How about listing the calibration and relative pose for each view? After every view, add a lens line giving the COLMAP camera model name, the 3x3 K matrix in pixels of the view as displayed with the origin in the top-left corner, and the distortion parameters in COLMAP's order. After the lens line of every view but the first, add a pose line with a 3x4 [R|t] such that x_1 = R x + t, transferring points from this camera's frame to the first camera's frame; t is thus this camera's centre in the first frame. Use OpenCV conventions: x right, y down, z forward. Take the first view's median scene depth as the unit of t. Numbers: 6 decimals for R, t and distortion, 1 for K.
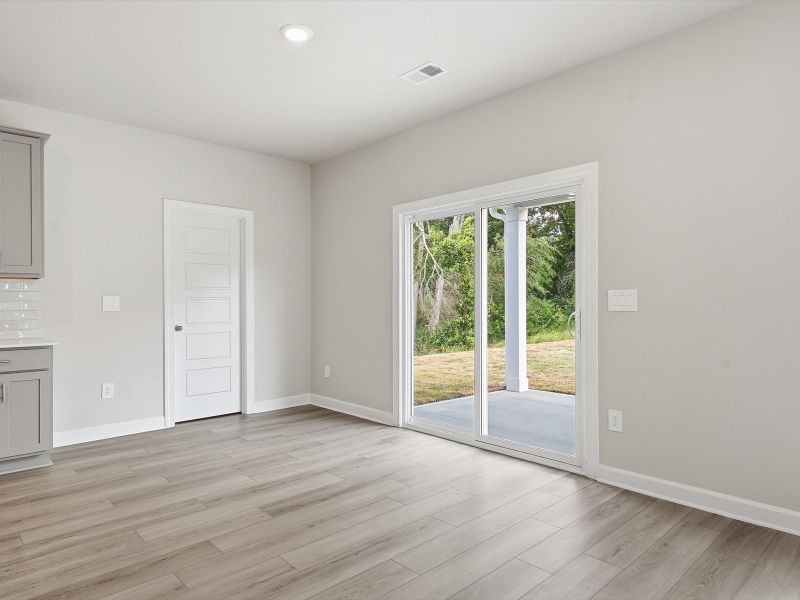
lens RADIAL K [[497.9, 0, 400.8], [0, 497.9, 300.3], [0, 0, 1]] dist [-0.002780, 0.002853]
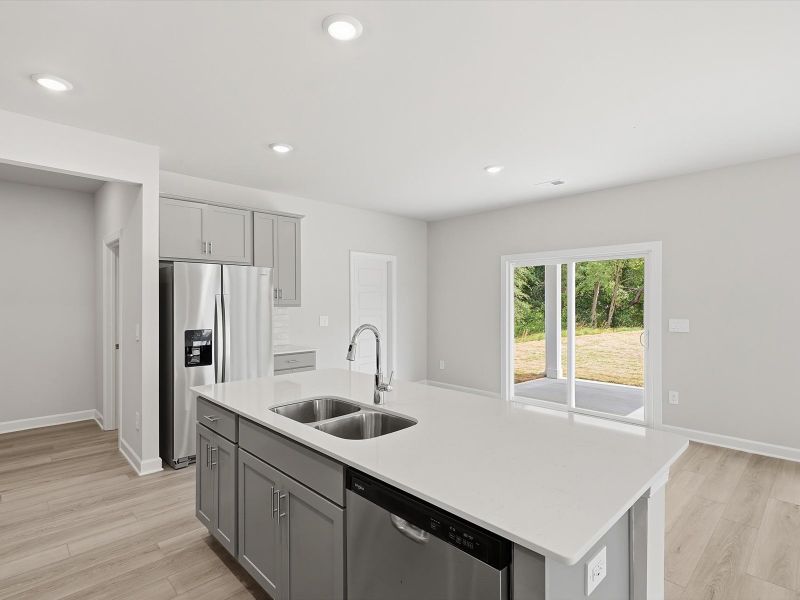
lens RADIAL K [[413.8, 0, 398.9], [0, 413.8, 301.5], [0, 0, 1]] dist [-0.001501, -0.001595]
pose [[0.999952, 0.003211, 0.009265, -0.493866], [-0.003233, 0.999992, 0.002420, -0.079026], [-0.009257, -0.002449, 0.999954, -0.366648]]
